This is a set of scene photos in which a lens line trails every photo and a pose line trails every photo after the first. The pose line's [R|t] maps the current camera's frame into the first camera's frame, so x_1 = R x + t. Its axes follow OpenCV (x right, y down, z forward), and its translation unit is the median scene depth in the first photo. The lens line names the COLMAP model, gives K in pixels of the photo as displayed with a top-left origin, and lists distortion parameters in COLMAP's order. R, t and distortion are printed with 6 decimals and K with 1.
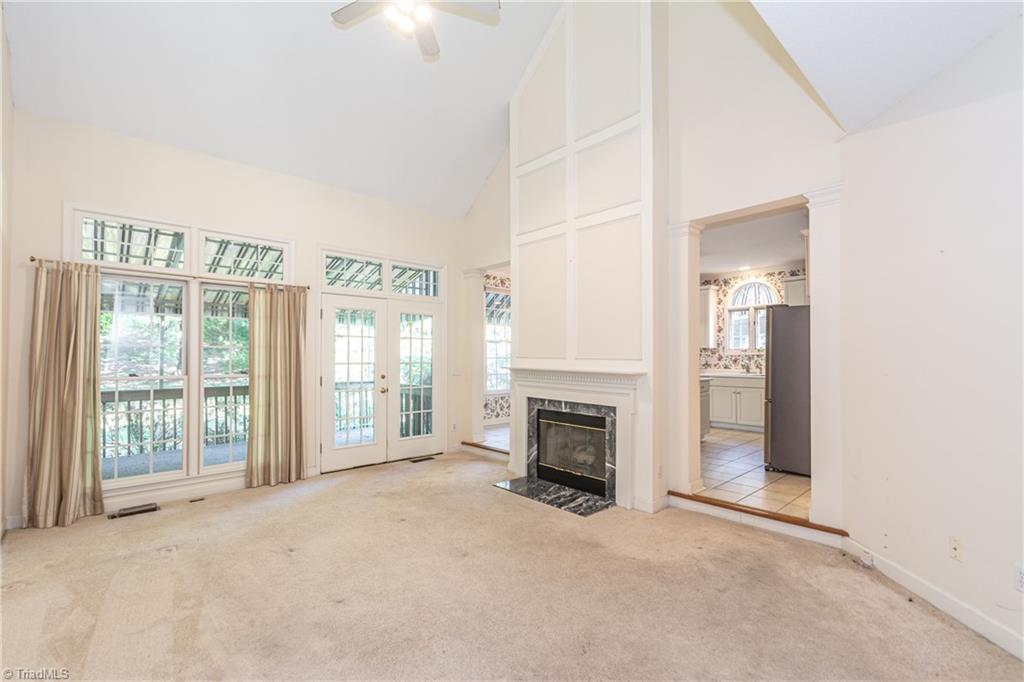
lens RADIAL K [[449.3, 0, 513.5], [0, 449.3, 349.2], [0, 0, 1]] dist [0.001476, 0.000381]
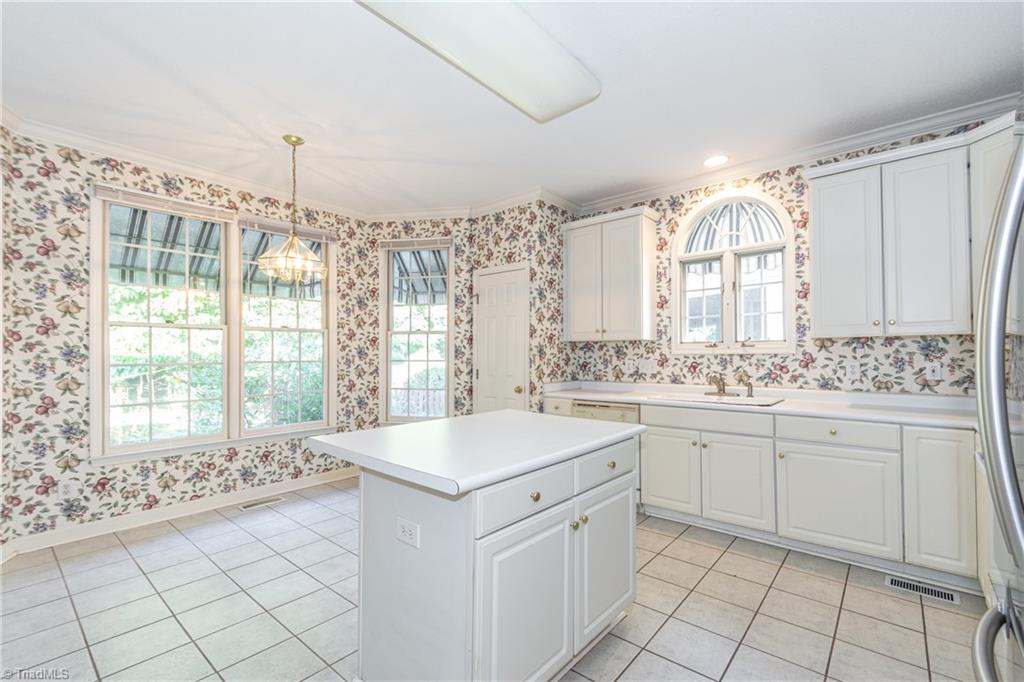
lens RADIAL K [[449.3, 0, 512.2], [0, 449.3, 345.4], [0, 0, 1]] dist [0.001476, 0.000381]
pose [[0.993560, -0.003227, 0.113265, 0.421220], [0.002847, 0.999990, 0.003513, 0.001590], [-0.113275, -0.003168, 0.993559, 0.928829]]
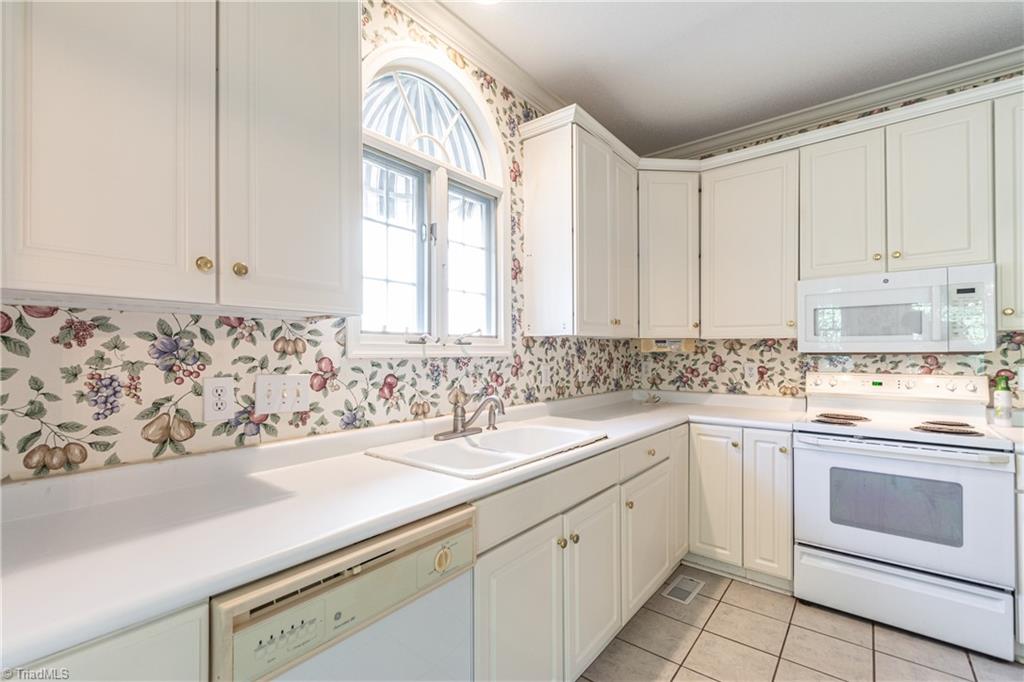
lens RADIAL K [[449.3, 0, 507.9], [0, 449.3, 348.5], [0, 0, 1]] dist [0.001476, 0.000381]
pose [[-0.143072, 0.005227, 0.989698, 0.453982], [-0.025764, 0.999628, -0.009004, 0.014017], [-0.989377, -0.026787, -0.142884, 1.636614]]
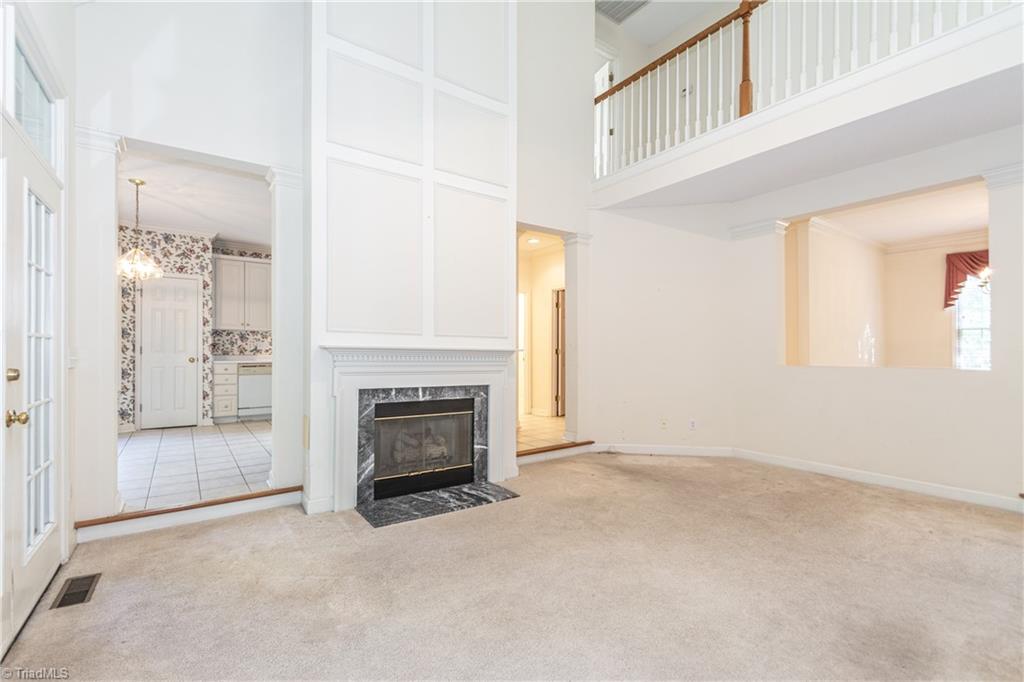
lens RADIAL K [[449.3, 0, 512.7], [0, 449.3, 349.8], [0, 0, 1]] dist [0.001476, 0.000381]
pose [[0.120391, 0.004833, 0.992715, -0.643945], [-0.020900, 0.999779, -0.002333, 0.044725], [-0.992507, -0.020467, 0.120465, 0.714364]]
